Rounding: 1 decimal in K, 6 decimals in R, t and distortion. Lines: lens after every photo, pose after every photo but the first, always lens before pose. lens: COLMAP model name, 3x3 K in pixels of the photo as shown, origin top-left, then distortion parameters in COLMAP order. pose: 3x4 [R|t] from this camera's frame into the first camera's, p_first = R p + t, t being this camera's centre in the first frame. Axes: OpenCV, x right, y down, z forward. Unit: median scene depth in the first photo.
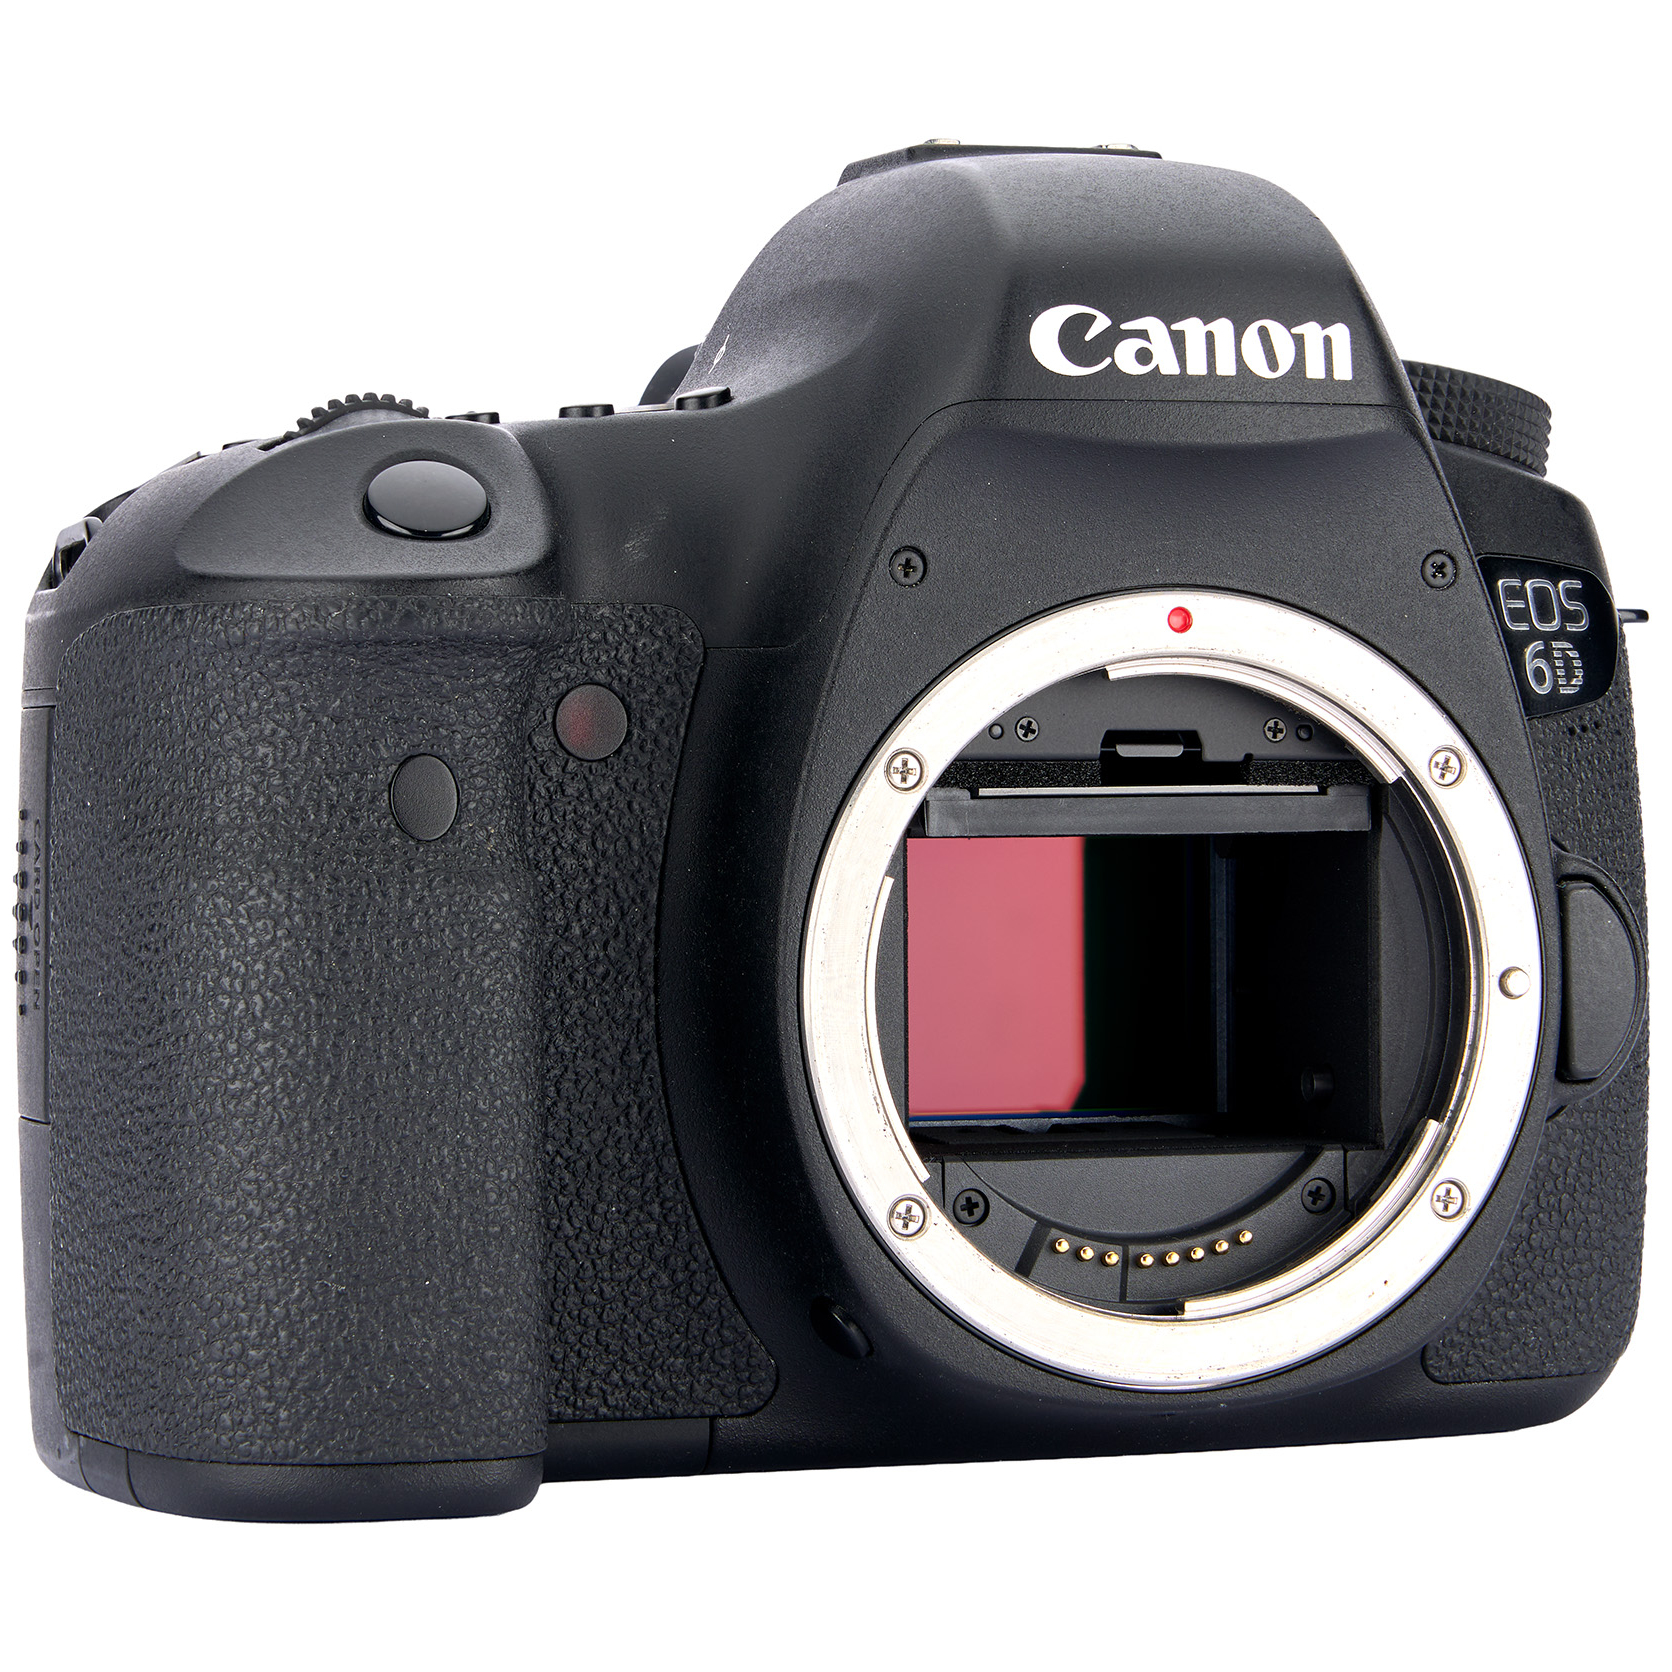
lens RADIAL K [[6413.5, 0, 836.0], [0, 6413.5, 836.0], [0, 0, 1]] dist [-0.135347, 3.239820]
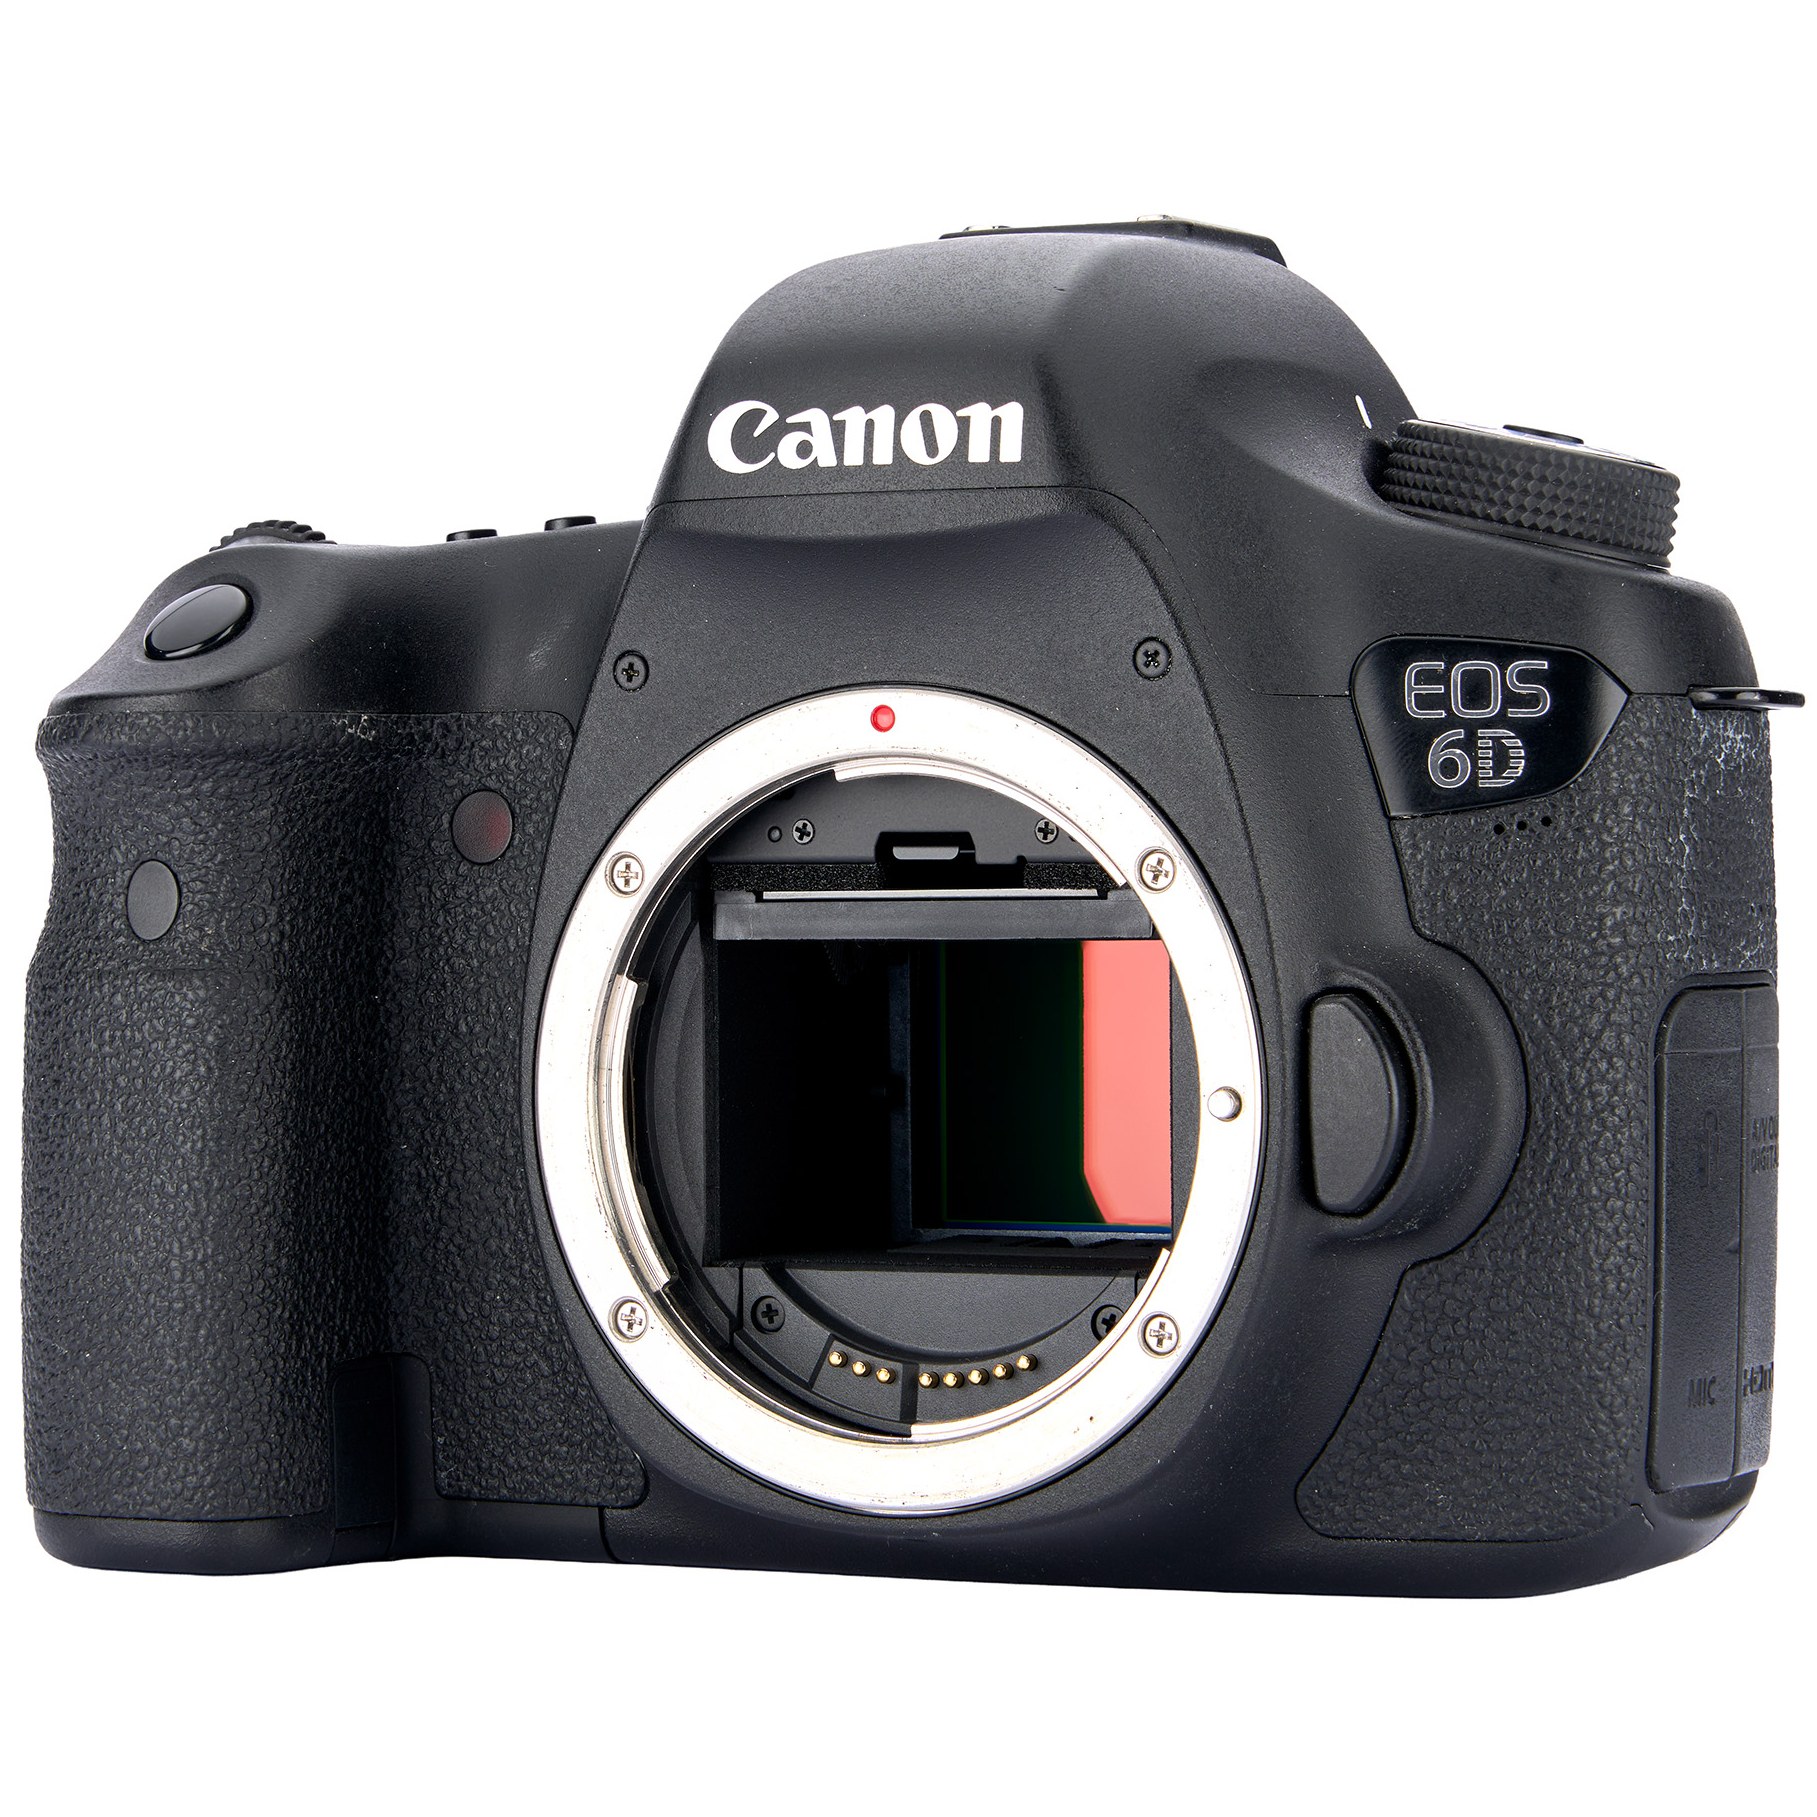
lens RADIAL K [[6402.1, 0, 908.5], [0, 6402.1, 908.5], [0, 0, 1]] dist [-0.083593, -0.257099]
pose [[0.676052, 0.005560, -0.736833, 0.769627], [-0.003803, 0.999985, 0.004056, -0.008969], [0.736844, 0.000060, 0.676063, 0.350621]]
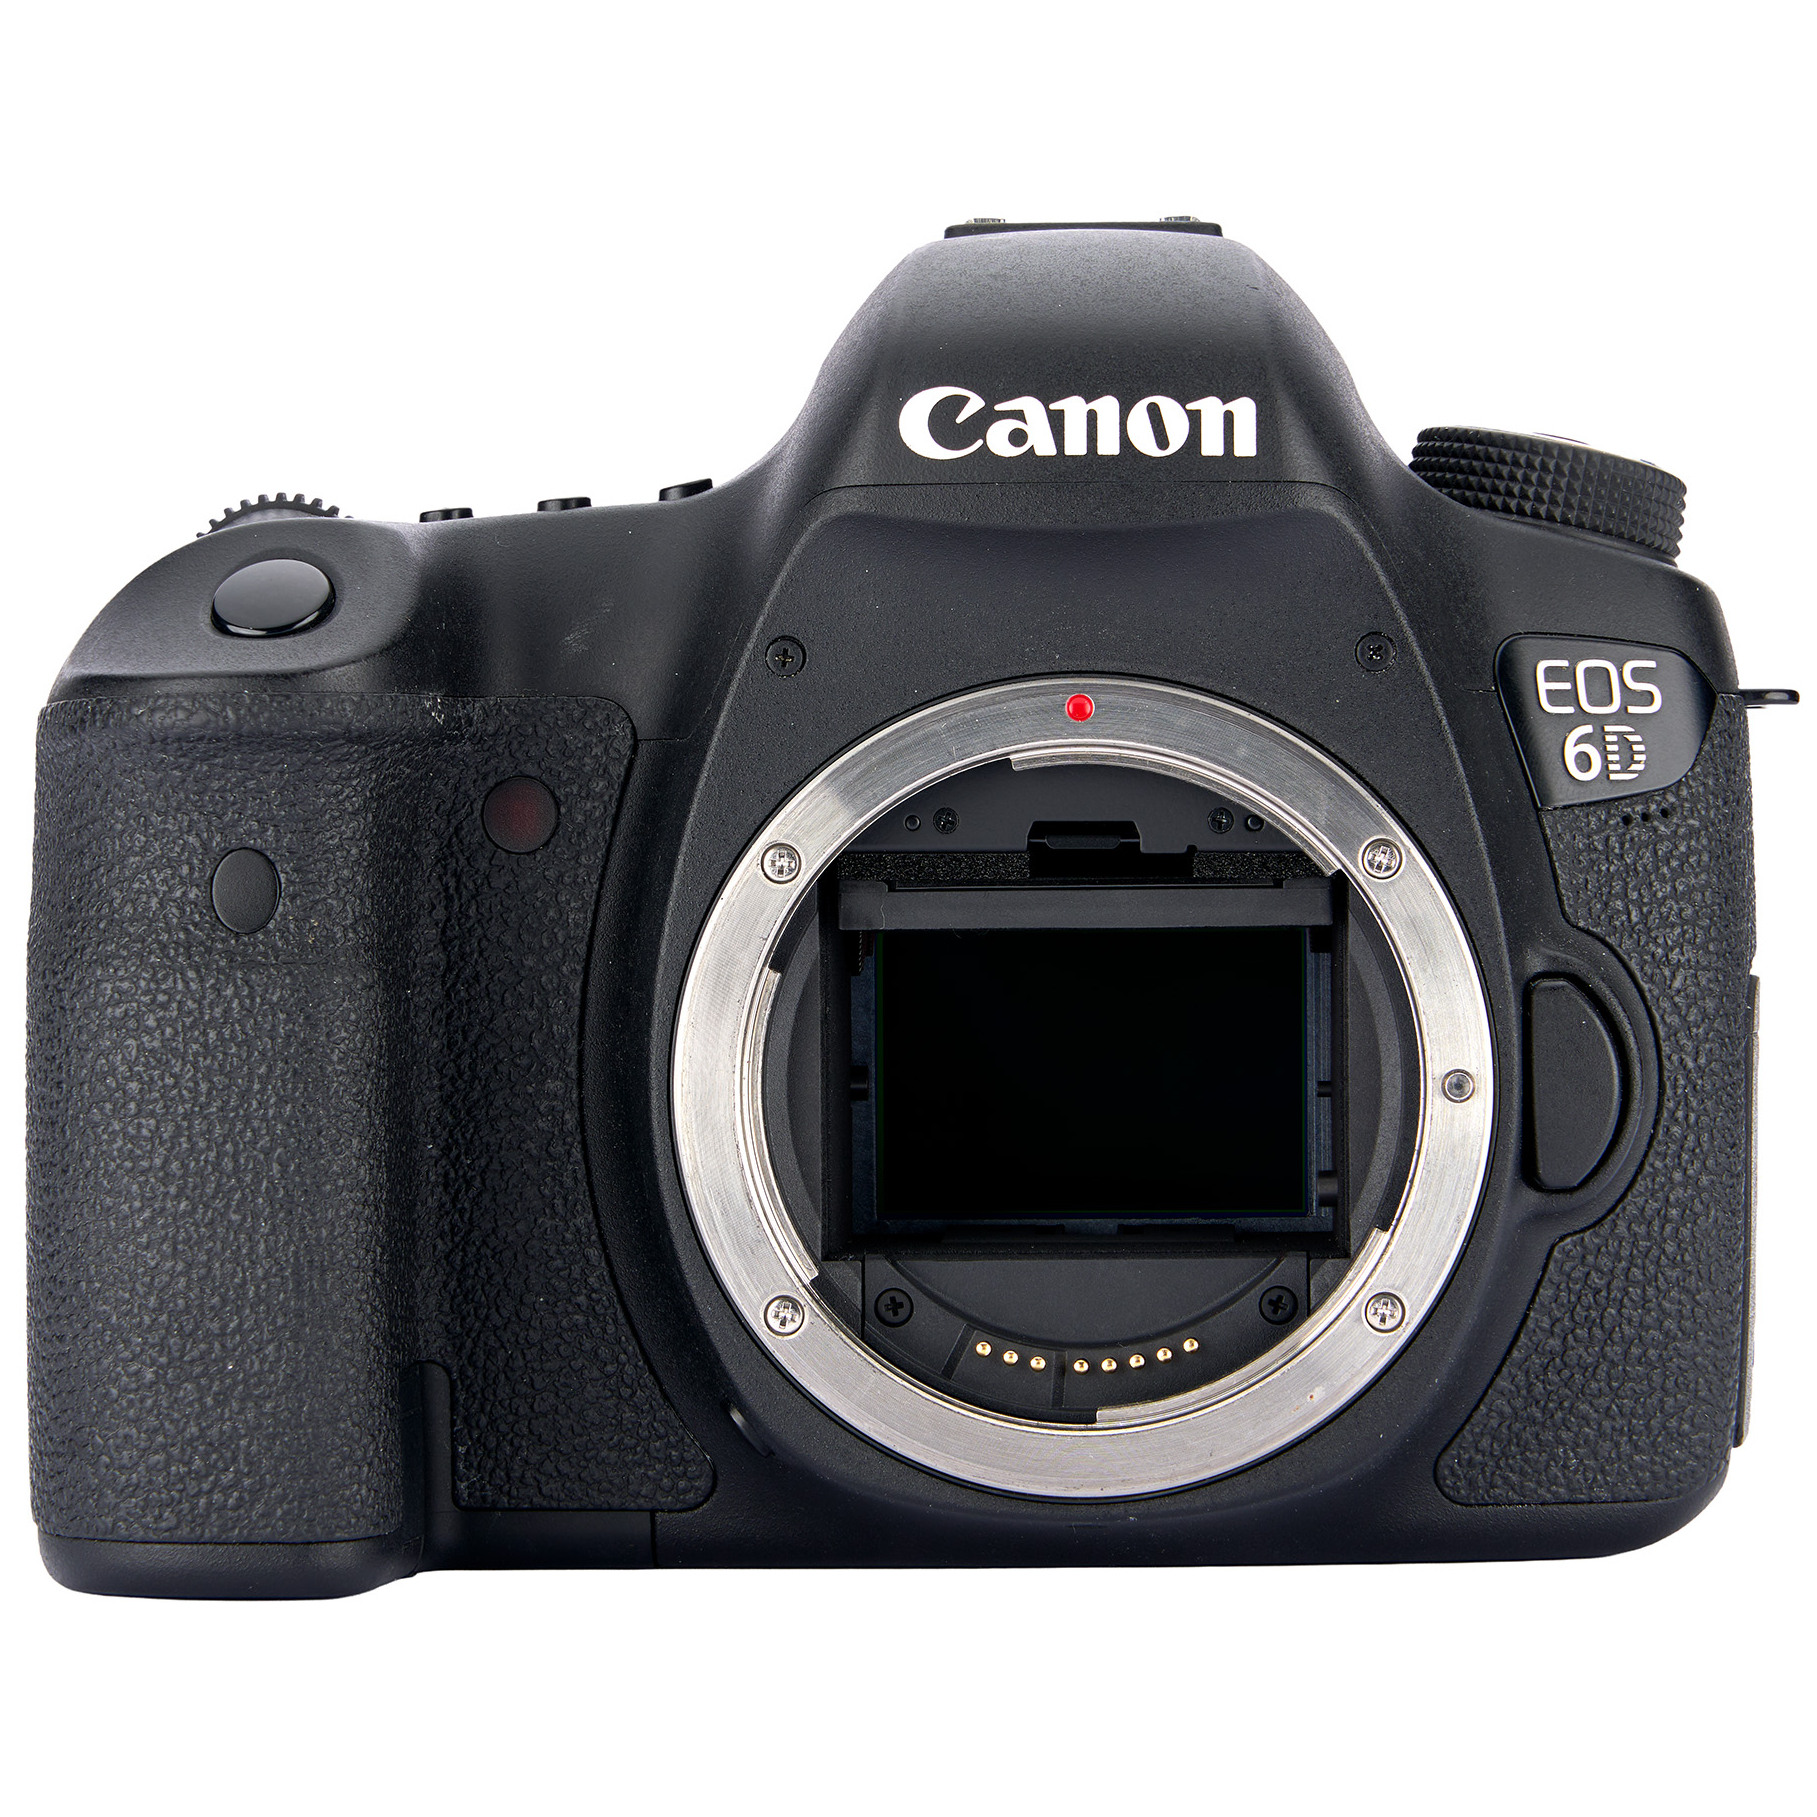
lens RADIAL K [[6402.1, 0, 908.5], [0, 6402.1, 908.5], [0, 0, 1]] dist [-0.083593, -0.257099]
pose [[0.928846, 0.002653, -0.370457, 0.389349], [-0.002304, 0.999996, 0.001386, -0.004611], [0.370459, -0.000434, 0.928849, 0.090579]]
